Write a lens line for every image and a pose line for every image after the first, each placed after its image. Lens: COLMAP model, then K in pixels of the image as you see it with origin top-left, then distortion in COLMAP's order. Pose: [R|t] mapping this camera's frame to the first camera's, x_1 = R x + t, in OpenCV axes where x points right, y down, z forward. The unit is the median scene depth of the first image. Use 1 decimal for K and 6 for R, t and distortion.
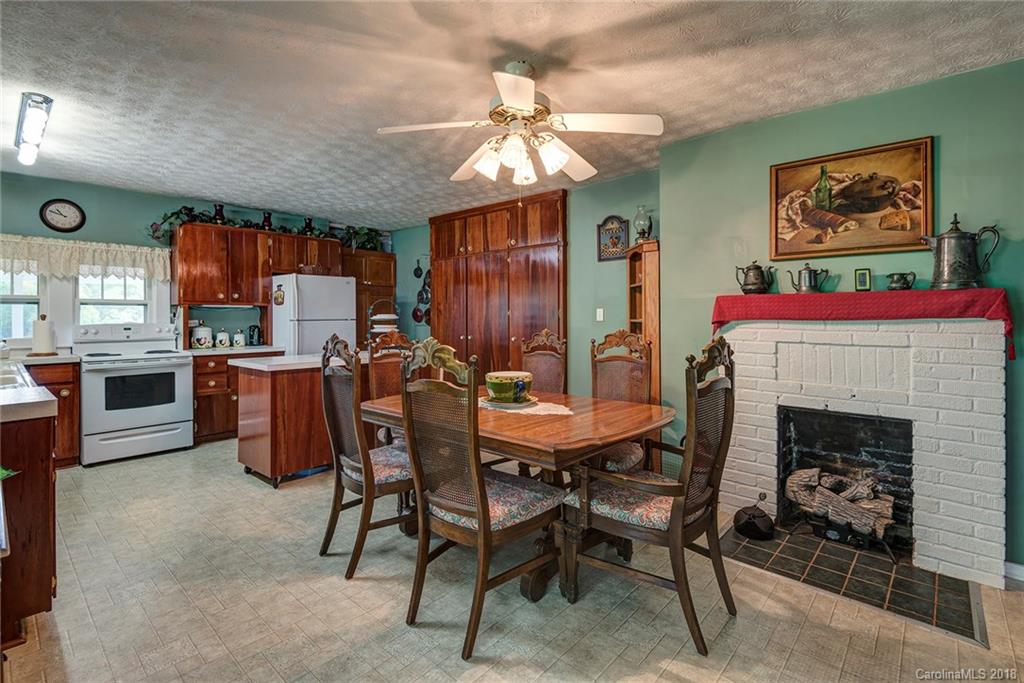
lens RADIAL K [[470.6, 0, 509.6], [0, 470.6, 319.9], [0, 0, 1]] dist [0.013732, -0.009576]
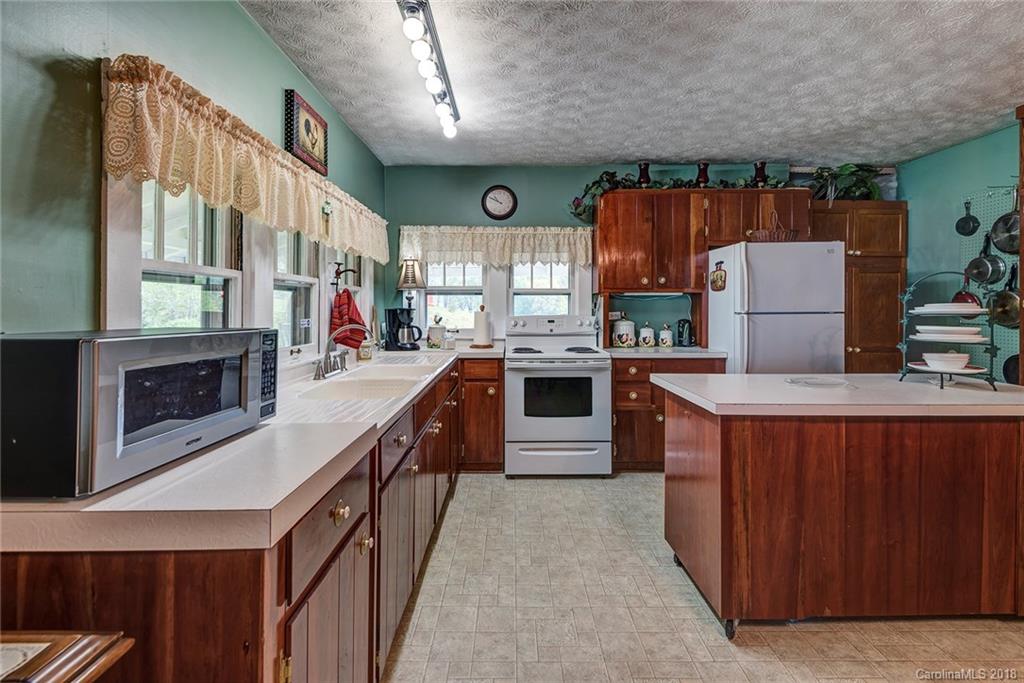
lens RADIAL K [[470.6, 0, 512.1], [0, 470.6, 311.1], [0, 0, 1]] dist [0.013732, -0.009576]
pose [[0.670618, 0.006440, -0.741775, -0.195831], [-0.003742, 0.999979, 0.005298, -0.004432], [0.741794, -0.000777, 0.670628, 0.340855]]
